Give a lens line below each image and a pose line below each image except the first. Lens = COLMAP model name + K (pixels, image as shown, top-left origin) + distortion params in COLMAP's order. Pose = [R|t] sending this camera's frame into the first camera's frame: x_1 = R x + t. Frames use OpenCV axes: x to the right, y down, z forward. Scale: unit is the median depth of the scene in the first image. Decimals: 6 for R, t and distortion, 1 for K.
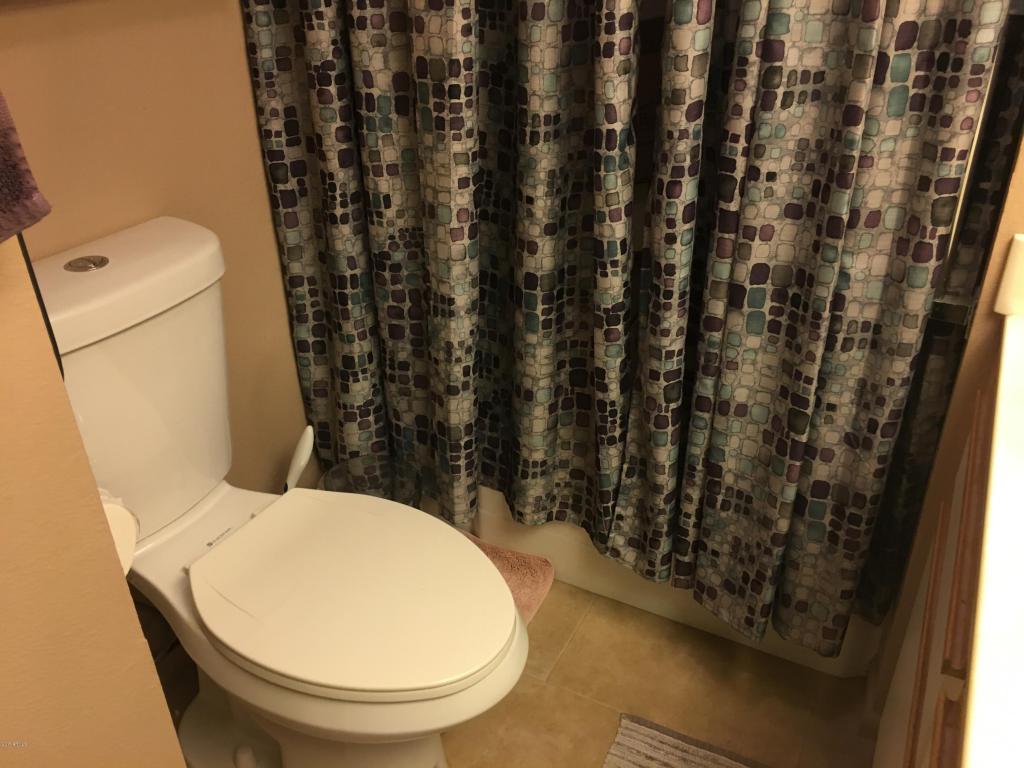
lens RADIAL K [[875.5, 0, 509.1], [0, 875.5, 384.9], [0, 0, 1]] dist [0.070456, -0.086558]
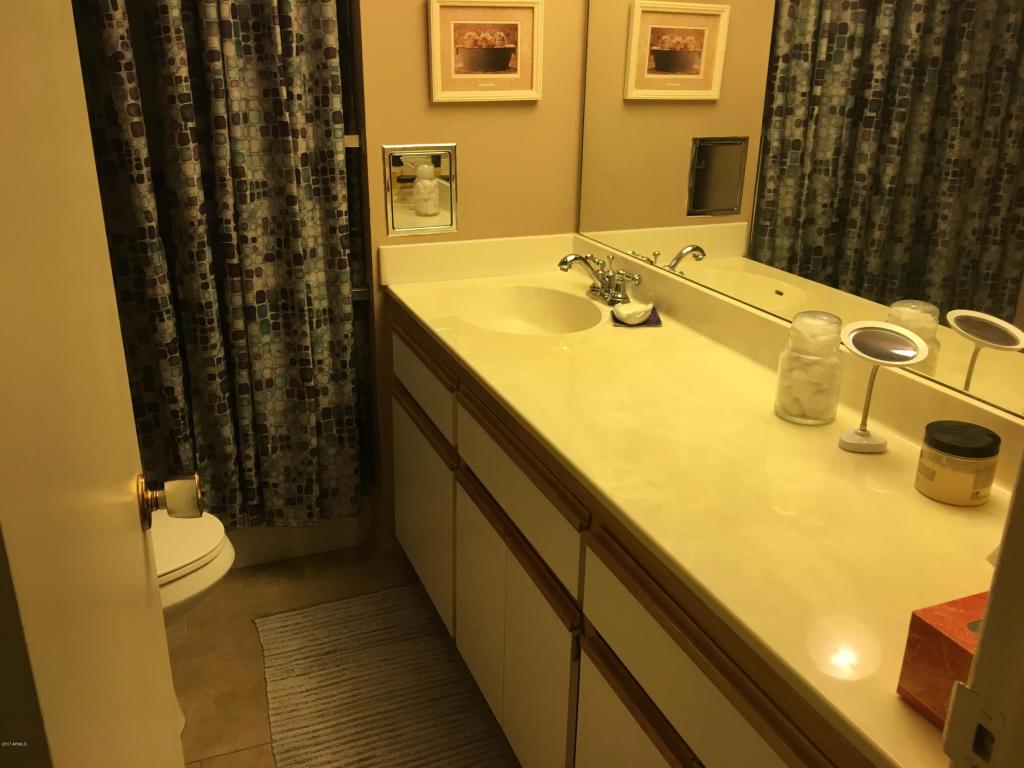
lens RADIAL K [[875.5, 0, 512.5], [0, 875.5, 386.6], [0, 0, 1]] dist [0.070456, -0.086558]
pose [[0.641920, -0.240106, 0.728209, -0.702043], [0.359218, 0.933211, -0.008953, 0.232408], [-0.677422, 0.267333, 0.685297, -0.469185]]
